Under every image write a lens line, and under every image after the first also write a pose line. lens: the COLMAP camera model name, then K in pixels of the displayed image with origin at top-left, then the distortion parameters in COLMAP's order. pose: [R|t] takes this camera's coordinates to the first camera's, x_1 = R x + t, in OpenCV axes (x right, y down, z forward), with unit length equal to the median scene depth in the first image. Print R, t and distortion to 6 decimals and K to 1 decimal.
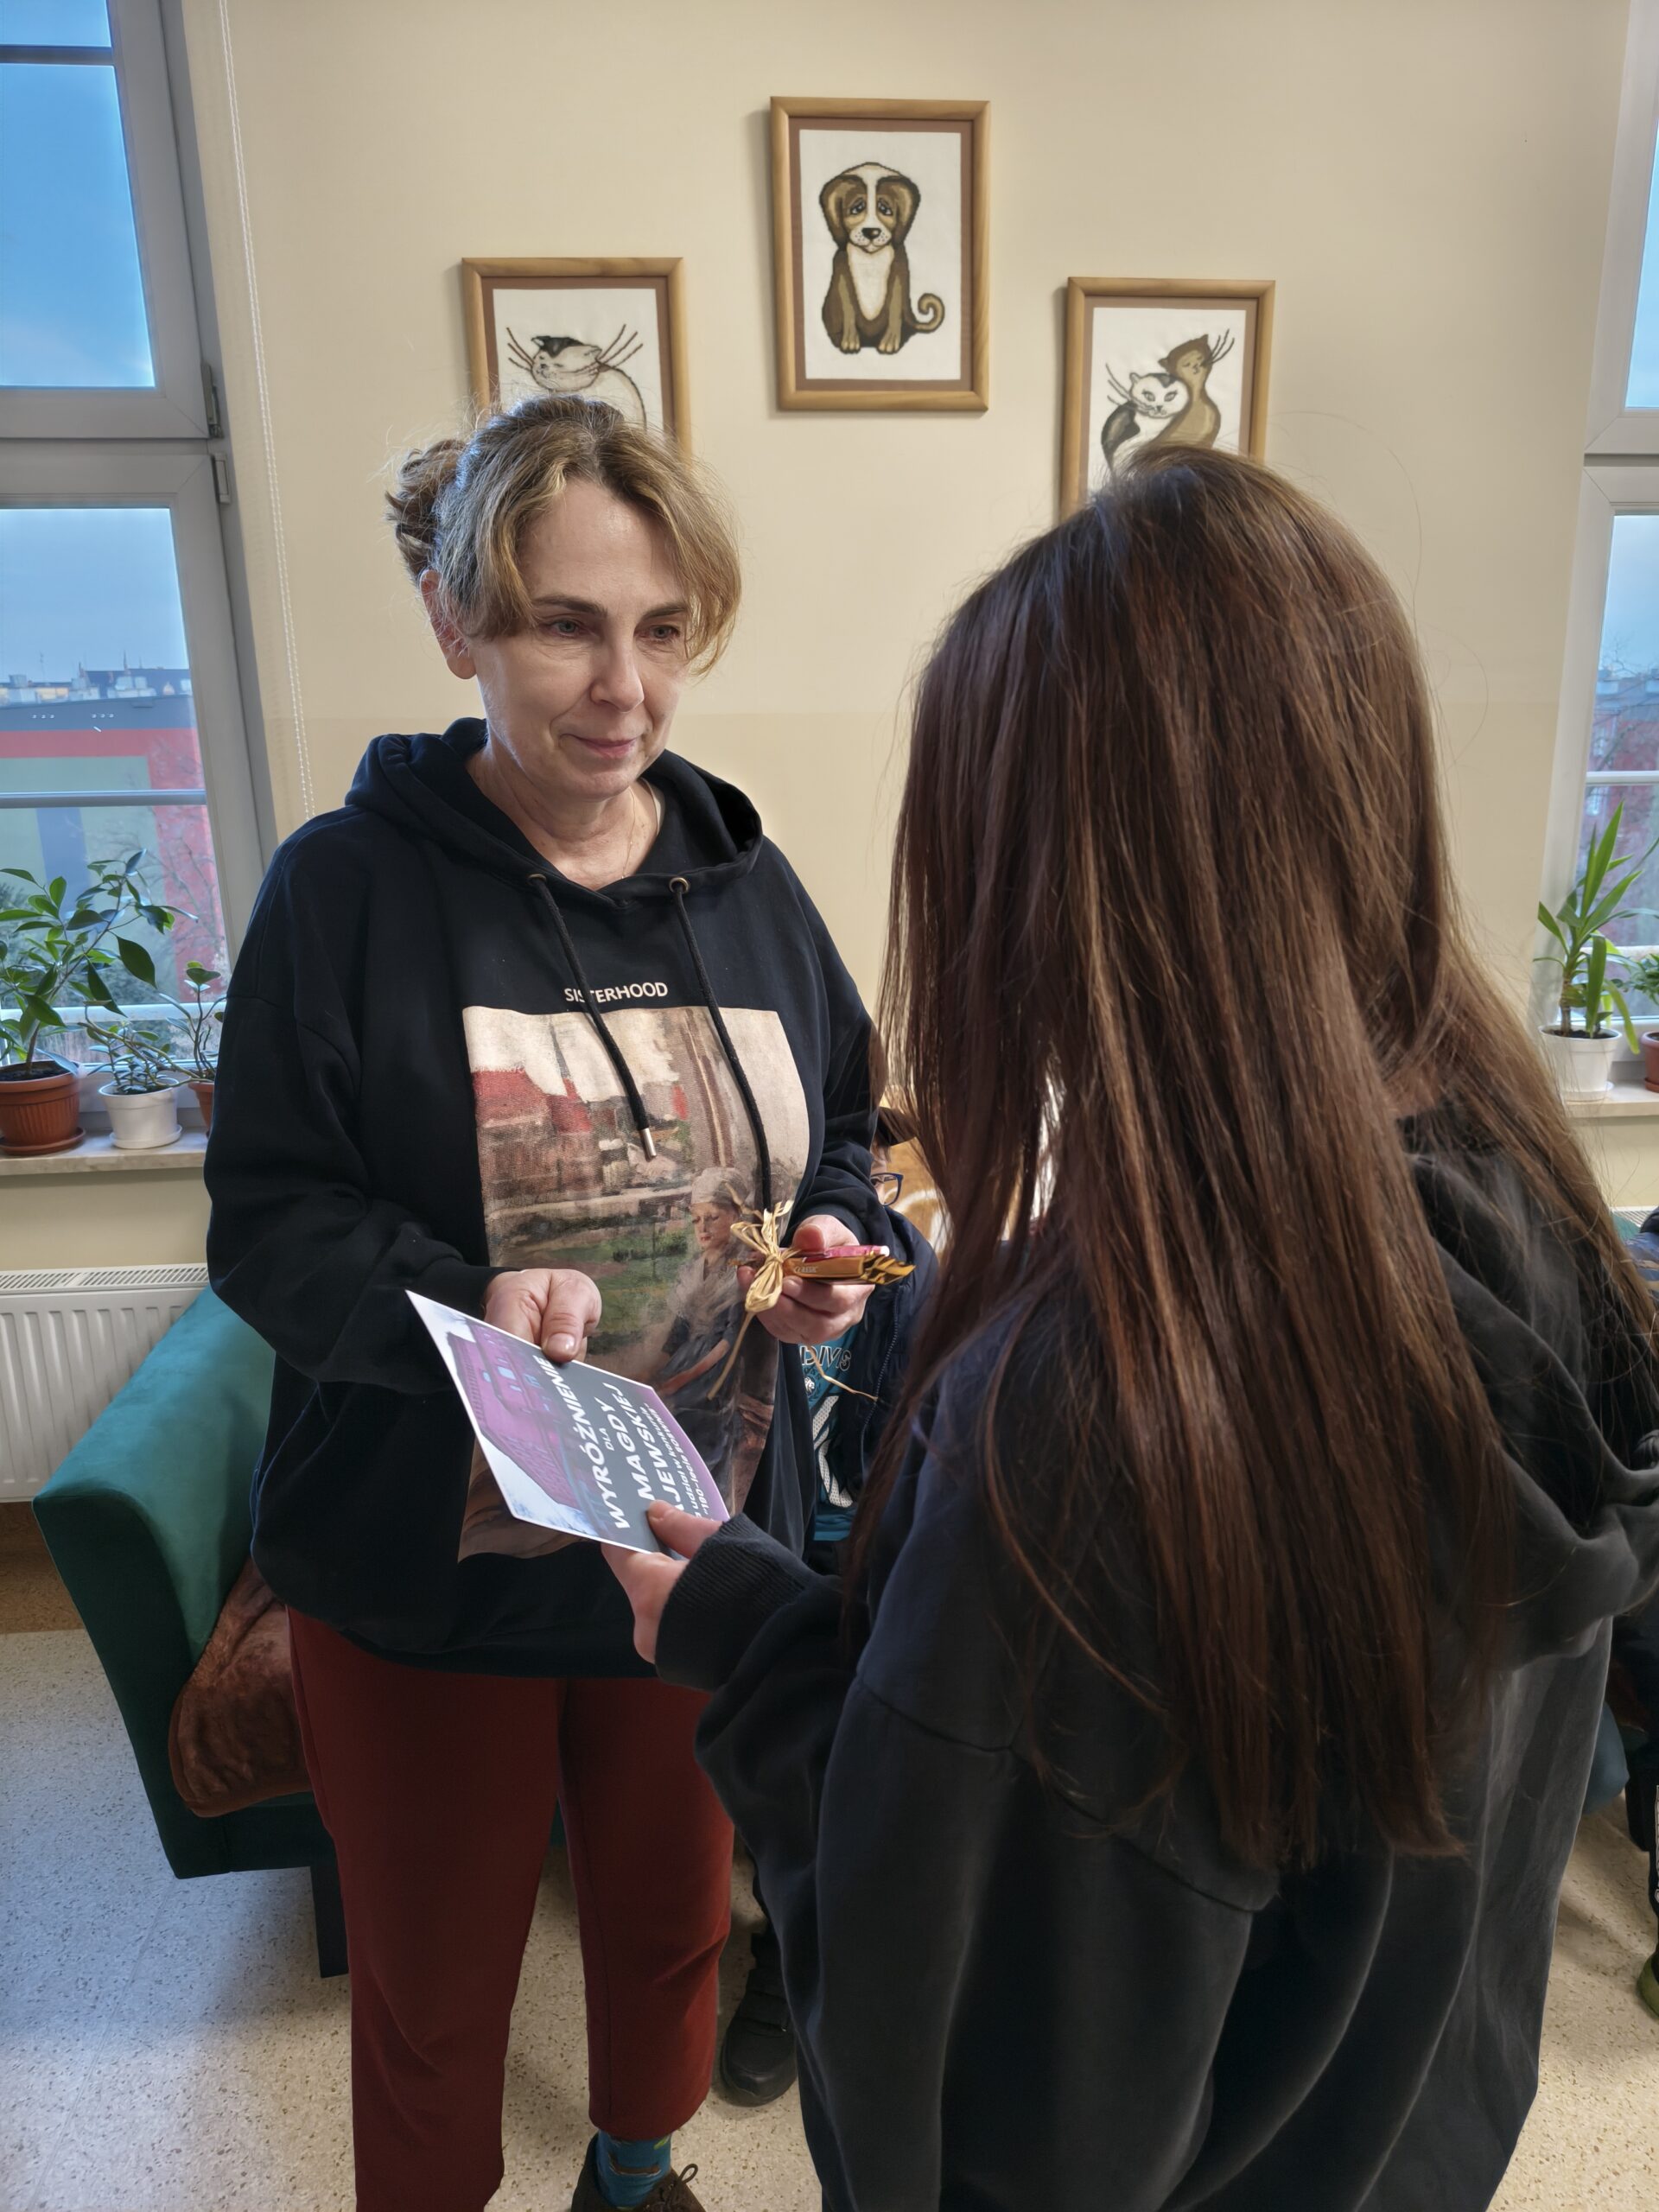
lens RADIAL K [[1513.8, 0, 861.1], [0, 1513.8, 1115.4], [0, 0, 1]] dist [0.026898, -0.027022]
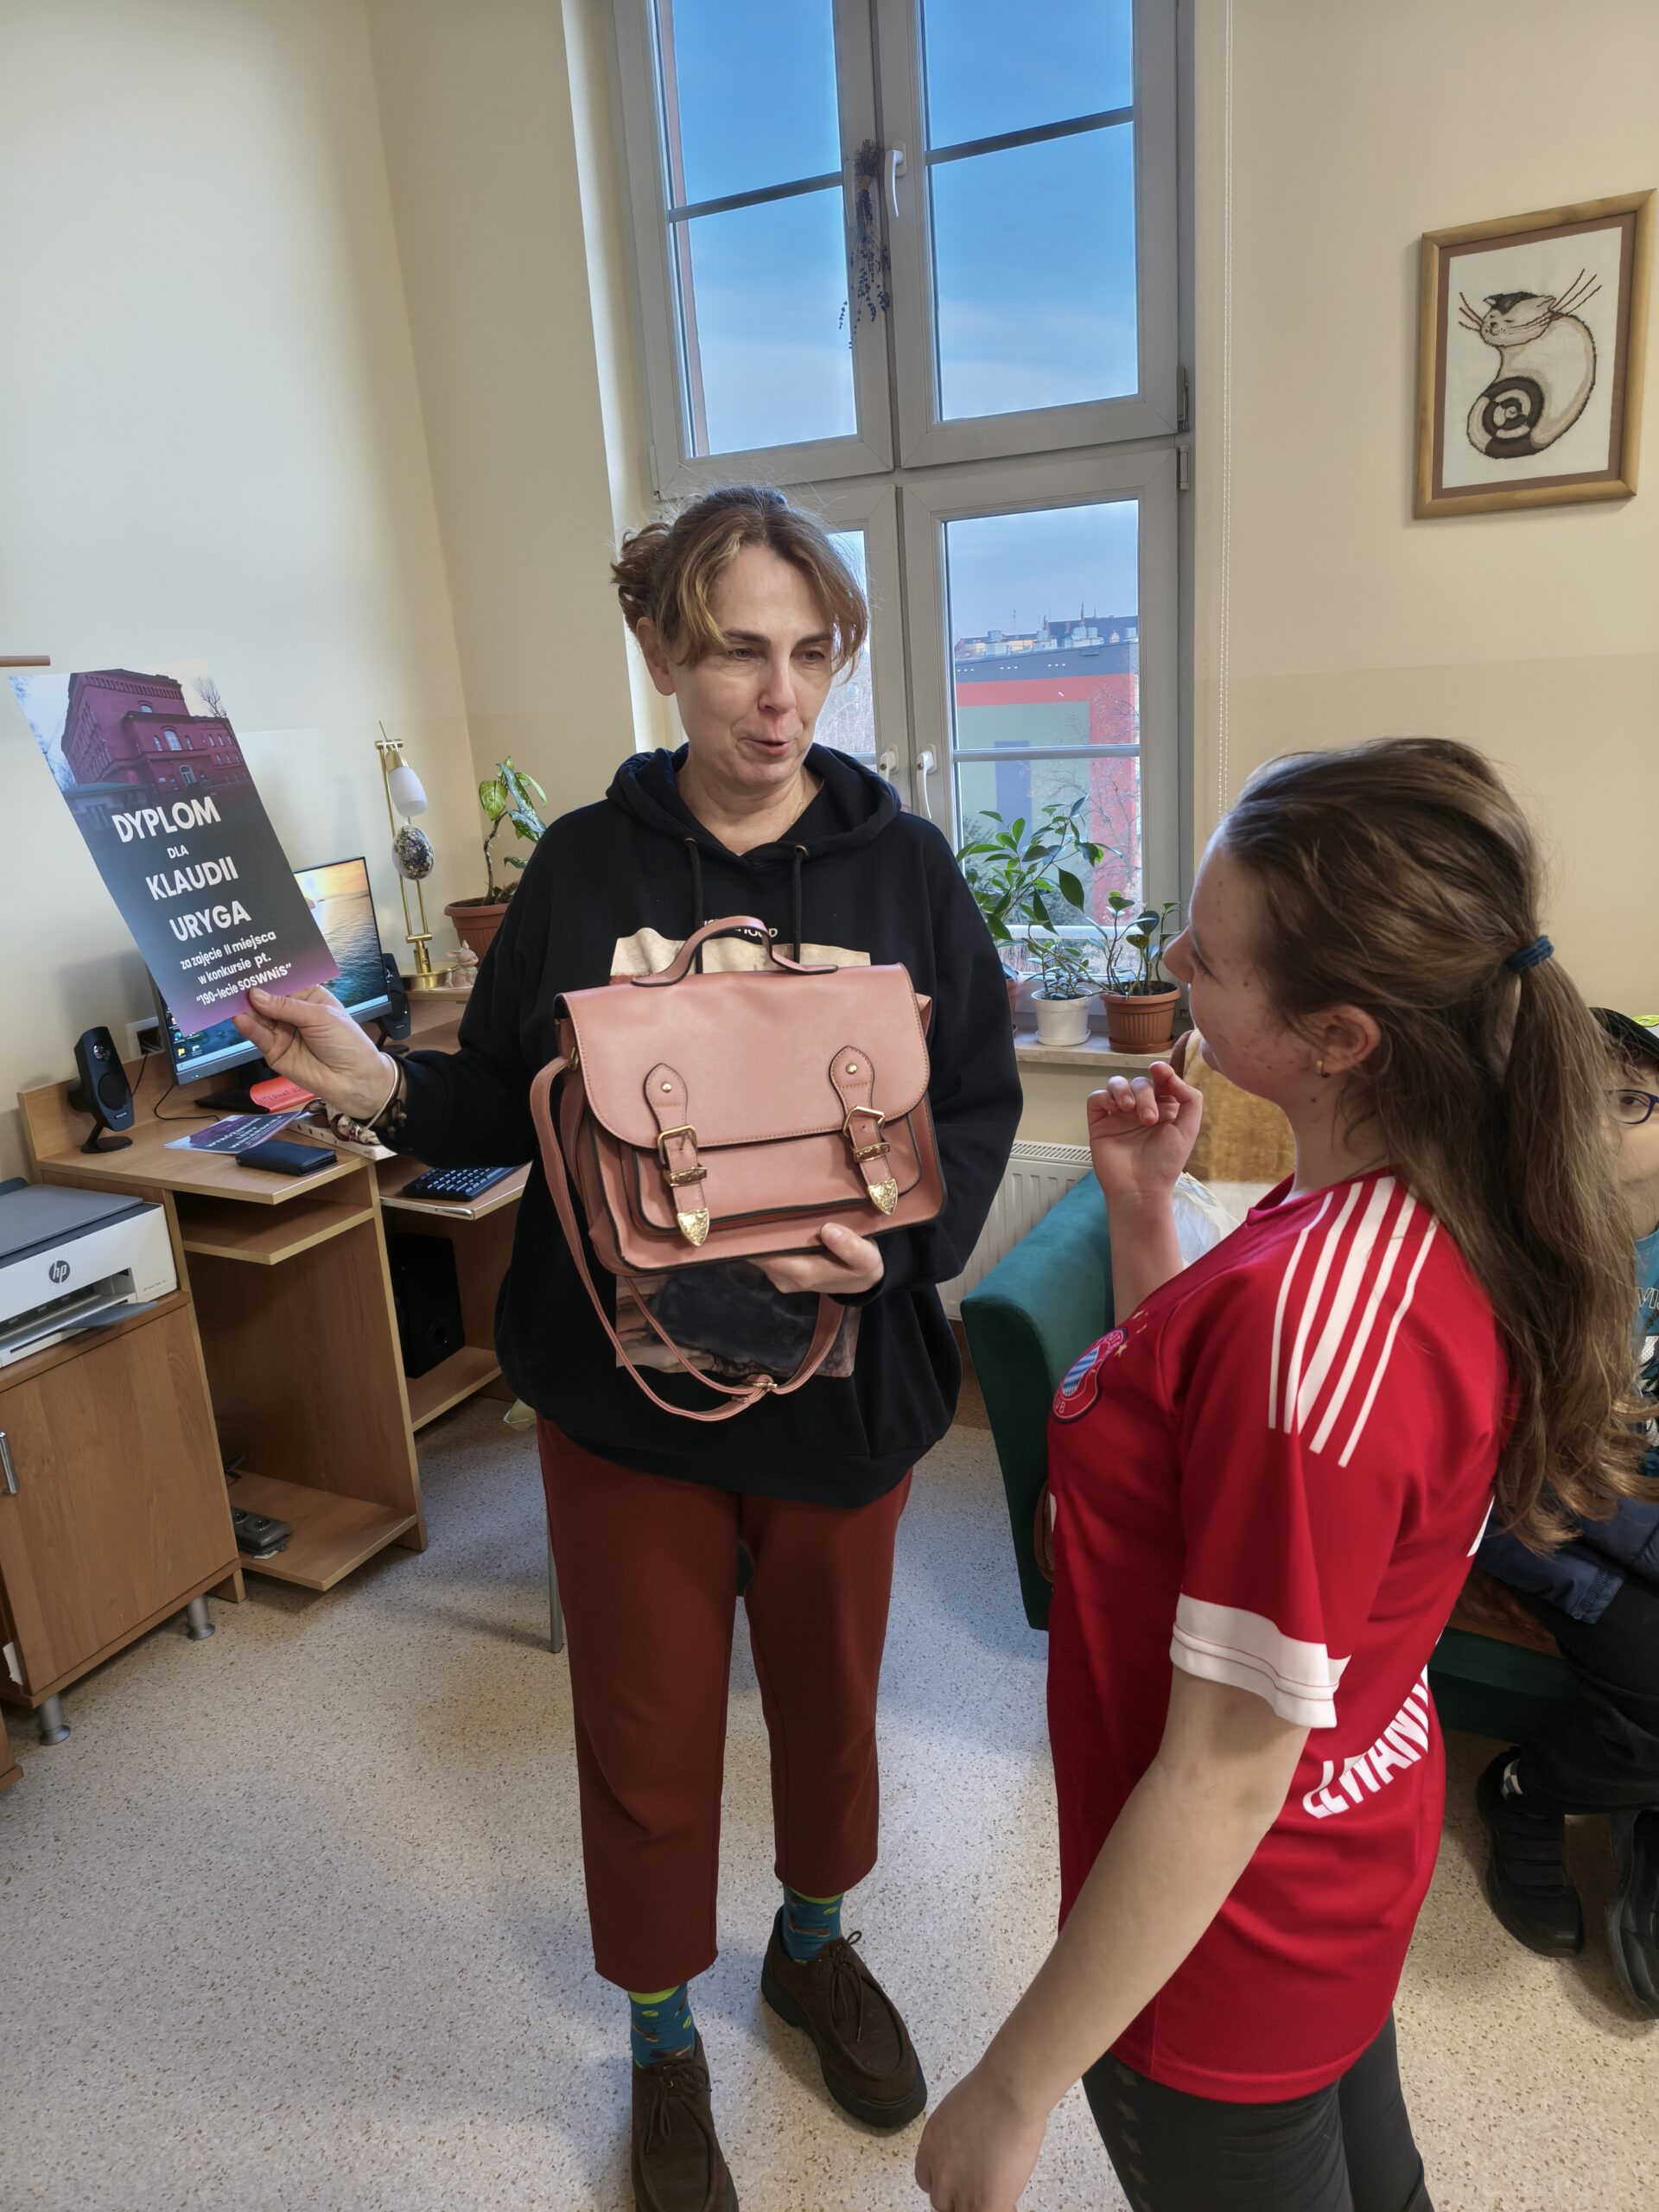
lens RADIAL K [[1513.8, 0, 868.0], [0, 1513.8, 1090.1], [0, 0, 1]] dist [0.026898, -0.027022]
pose [[0.841585, 0.108426, -0.529130, 0.037025], [-0.095206, 0.994084, 0.052275, 0.009145], [0.531667, 0.006383, 0.846929, -0.094126]]
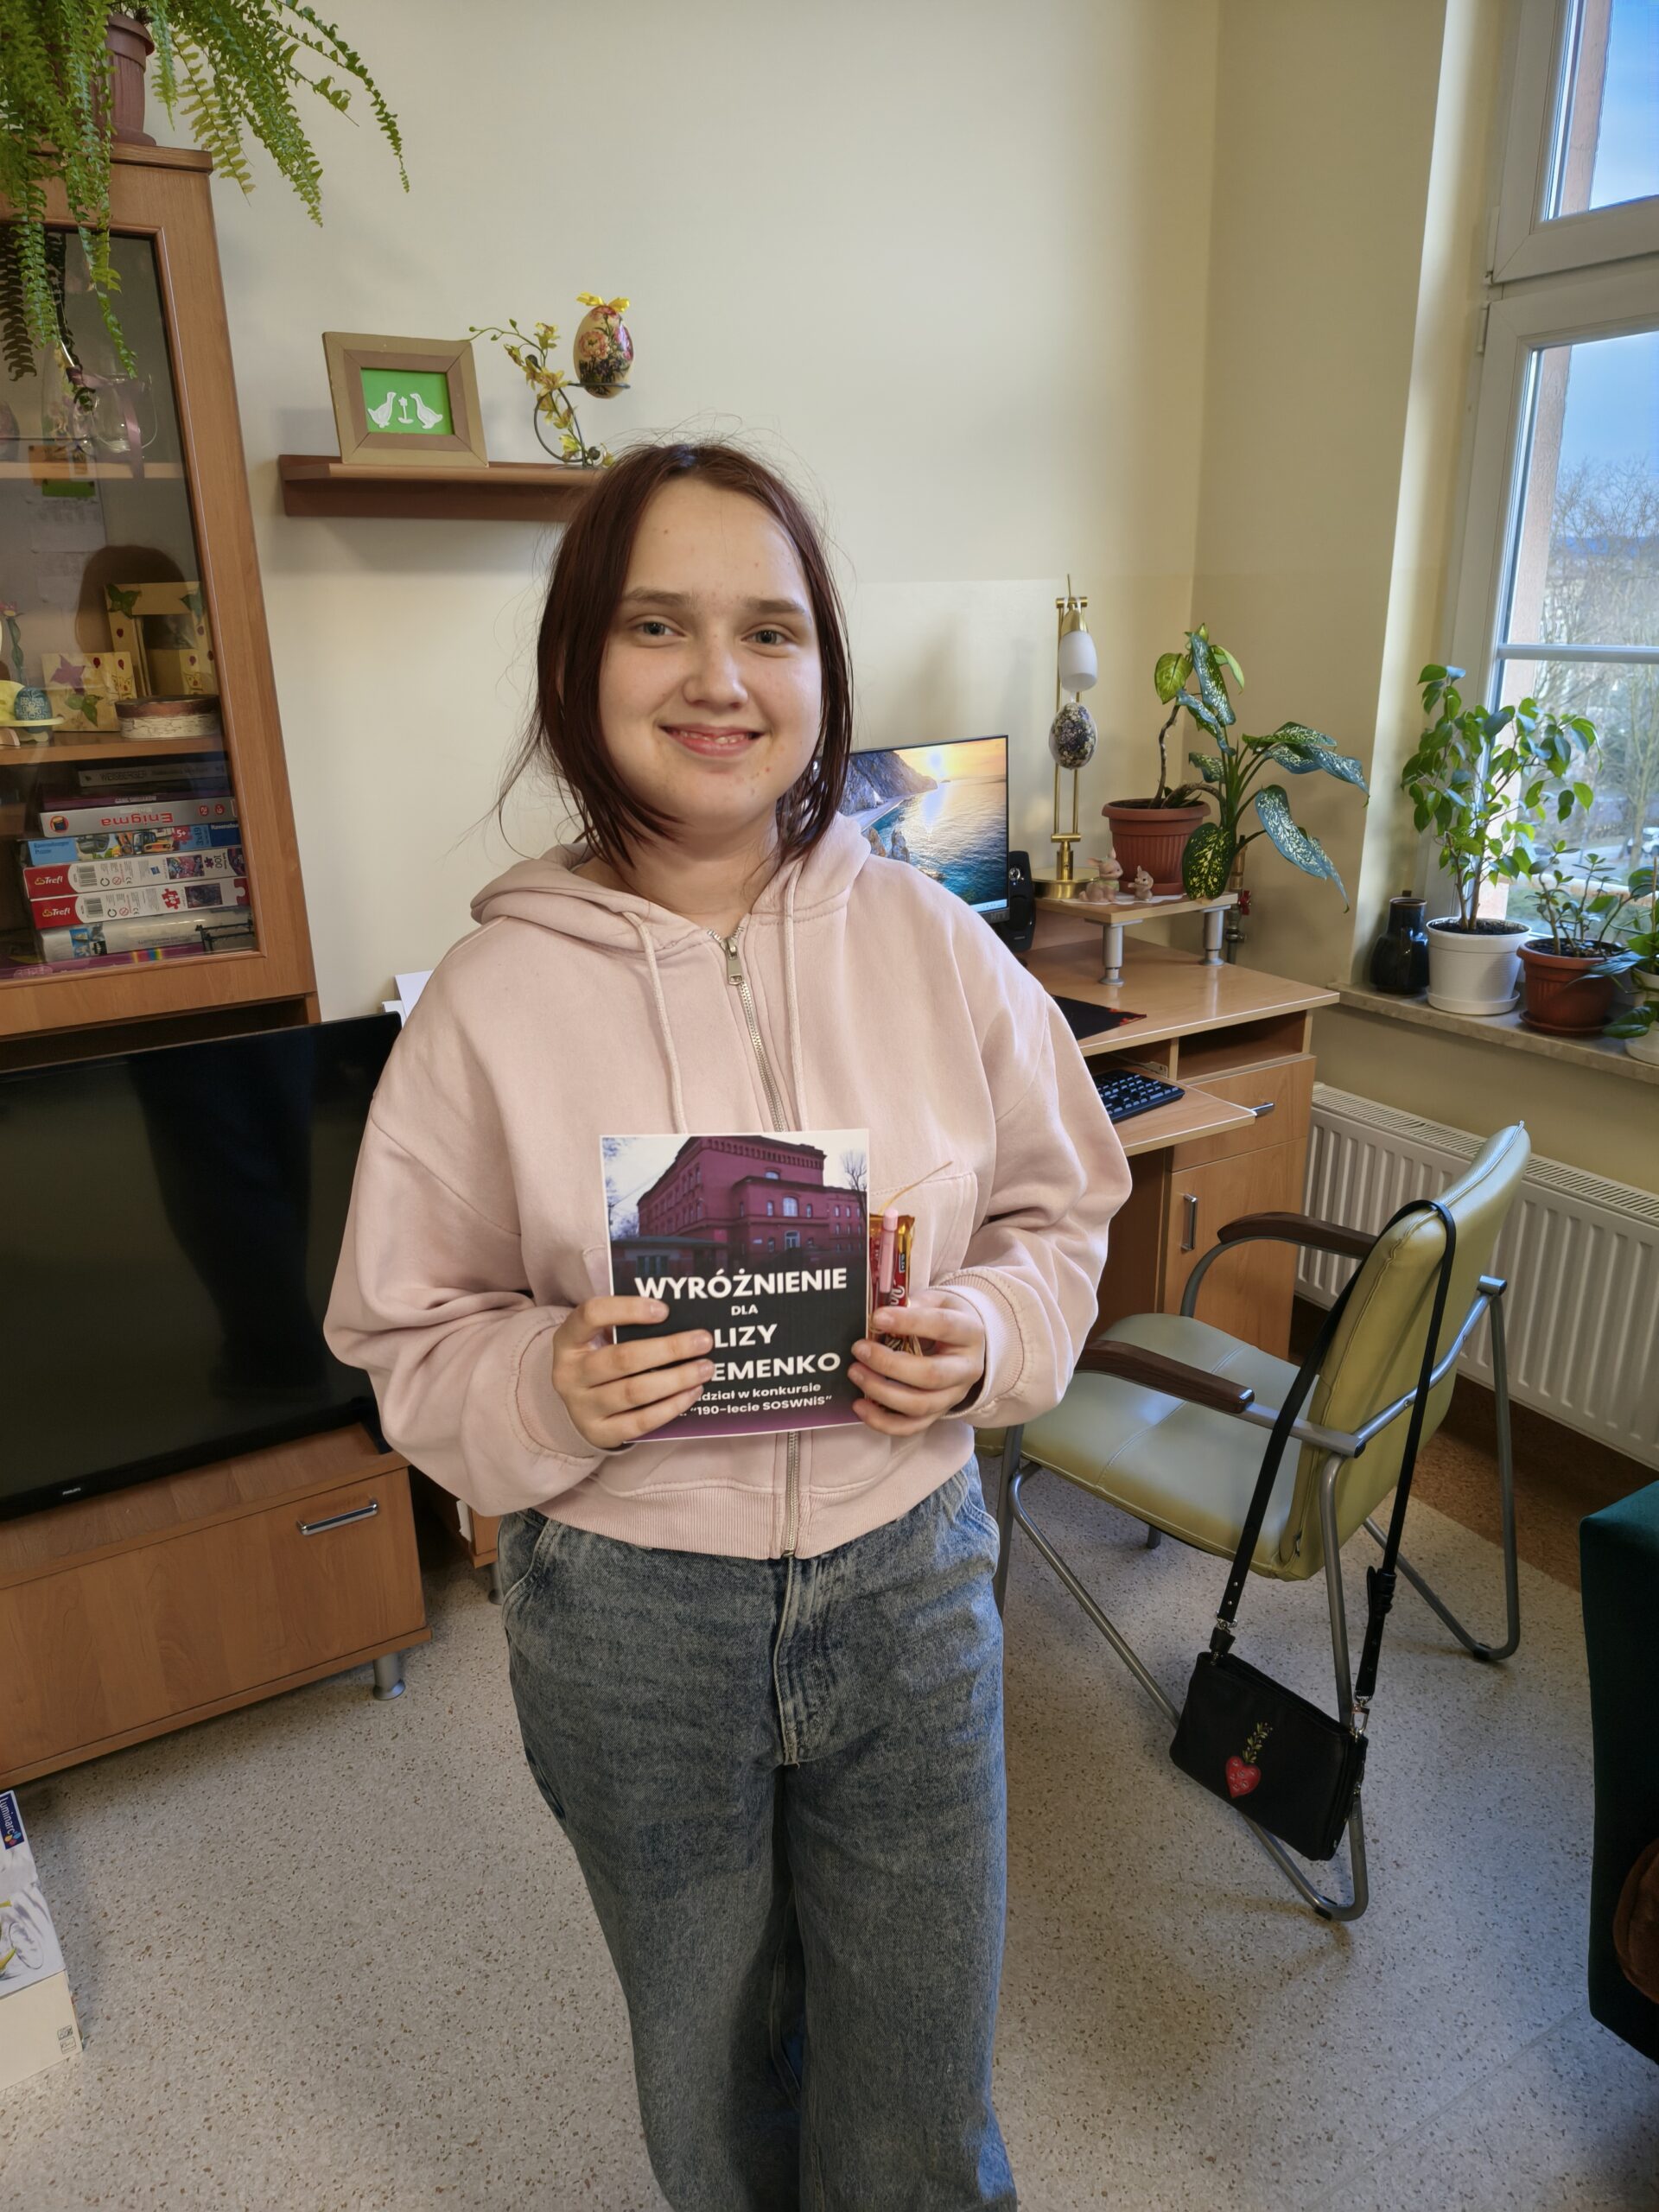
lens RADIAL K [[1513.8, 0, 822.4], [0, 1513.8, 1132.5], [0, 0, 1]] dist [0.026898, -0.027022]
pose [[0.416111, 0.308962, -0.855216, -0.052100], [-0.225662, 0.946172, 0.232023, -0.030684], [0.880868, 0.096443, 0.463434, 0.162622]]
